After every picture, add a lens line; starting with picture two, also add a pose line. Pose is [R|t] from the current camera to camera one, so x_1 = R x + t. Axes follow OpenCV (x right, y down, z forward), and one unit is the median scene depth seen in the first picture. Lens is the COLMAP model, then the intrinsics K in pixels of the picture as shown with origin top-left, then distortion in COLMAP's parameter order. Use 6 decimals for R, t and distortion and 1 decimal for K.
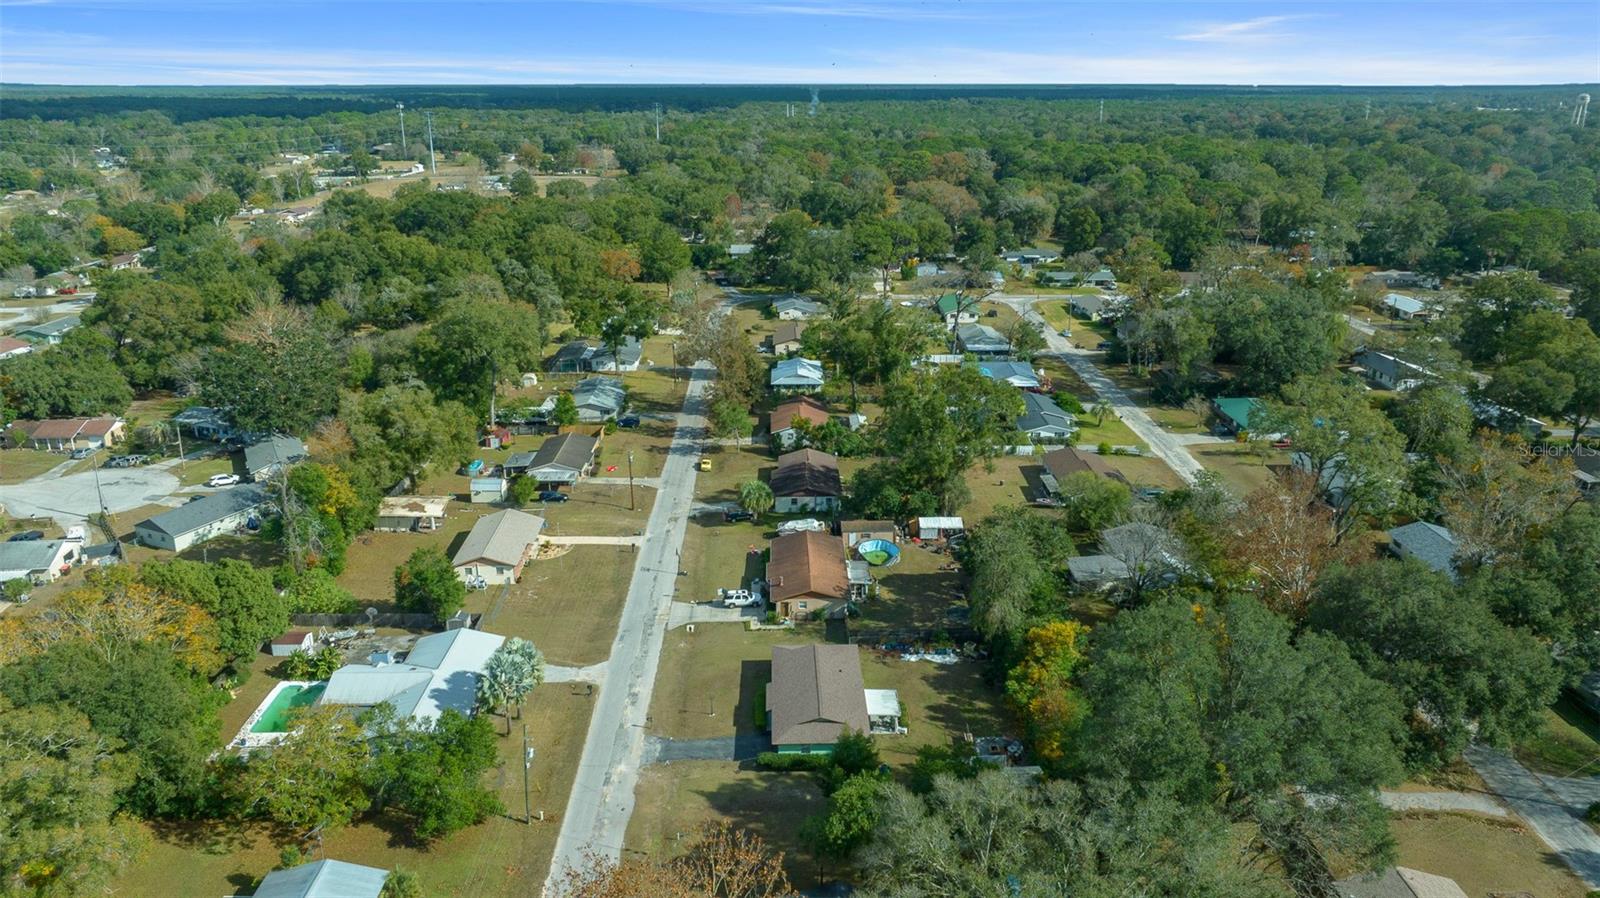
lens RADIAL K [[1109.6, 0, 800.0], [0, 1109.6, 449.0], [0, 0, 1]] dist [-0.009915, -0.002654]
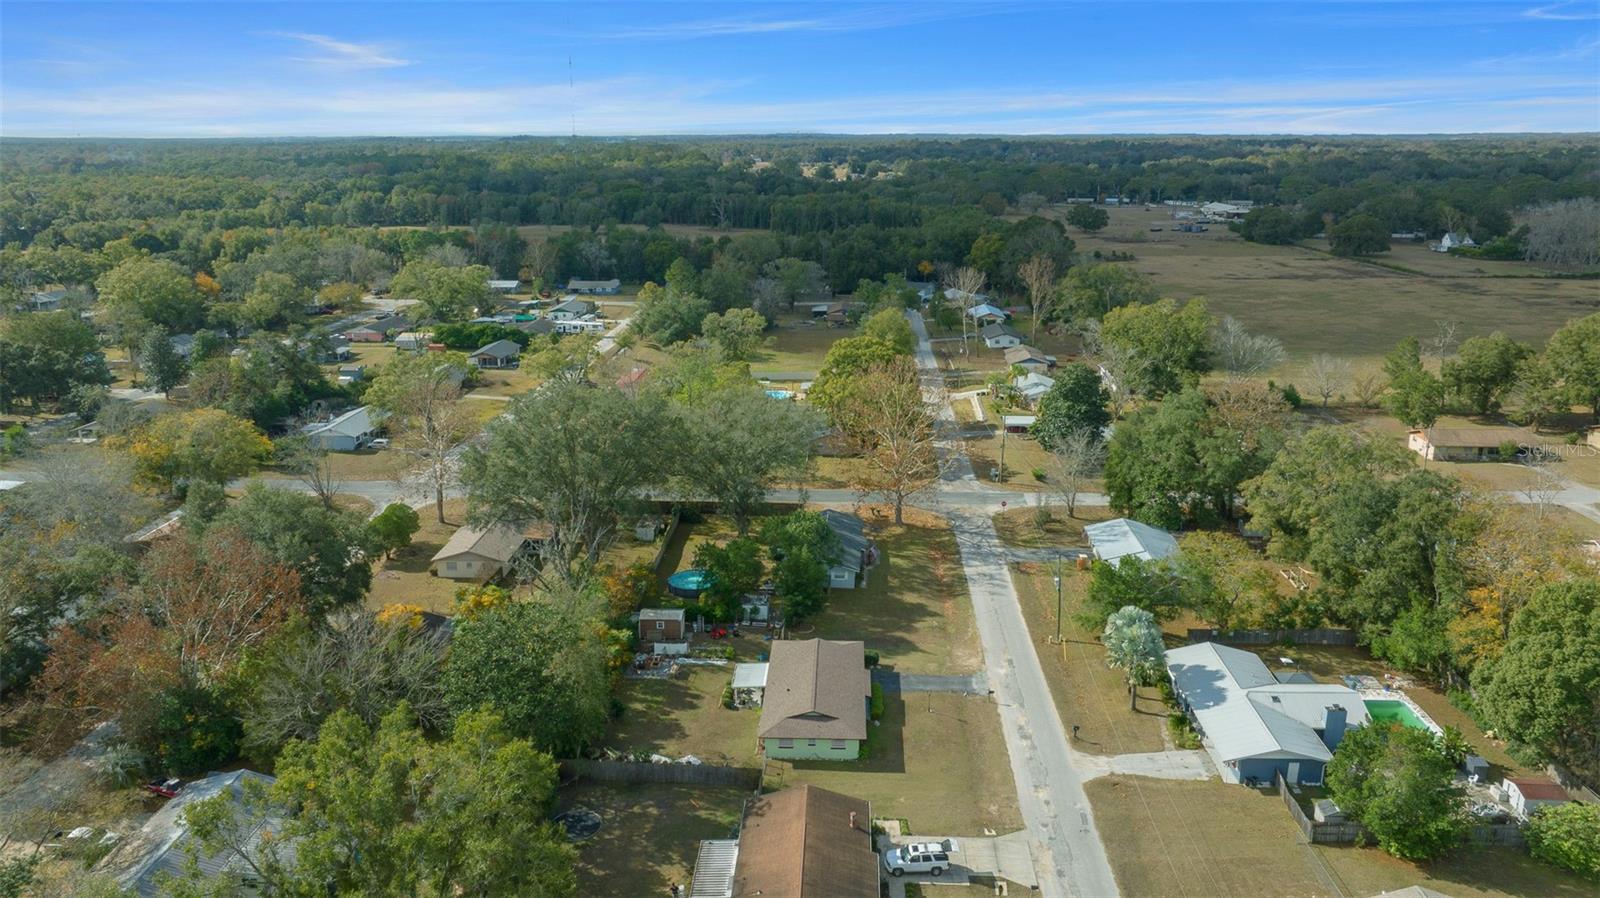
lens RADIAL K [[1109.6, 0, 800.0], [0, 1109.6, 449.0], [0, 0, 1]] dist [-0.009915, -0.002654]
pose [[-0.998100, -0.012793, 0.060278, -0.025074], [0.025102, 0.808950, 0.587341, -0.484352], [-0.056276, 0.587738, -0.807092, 1.619883]]
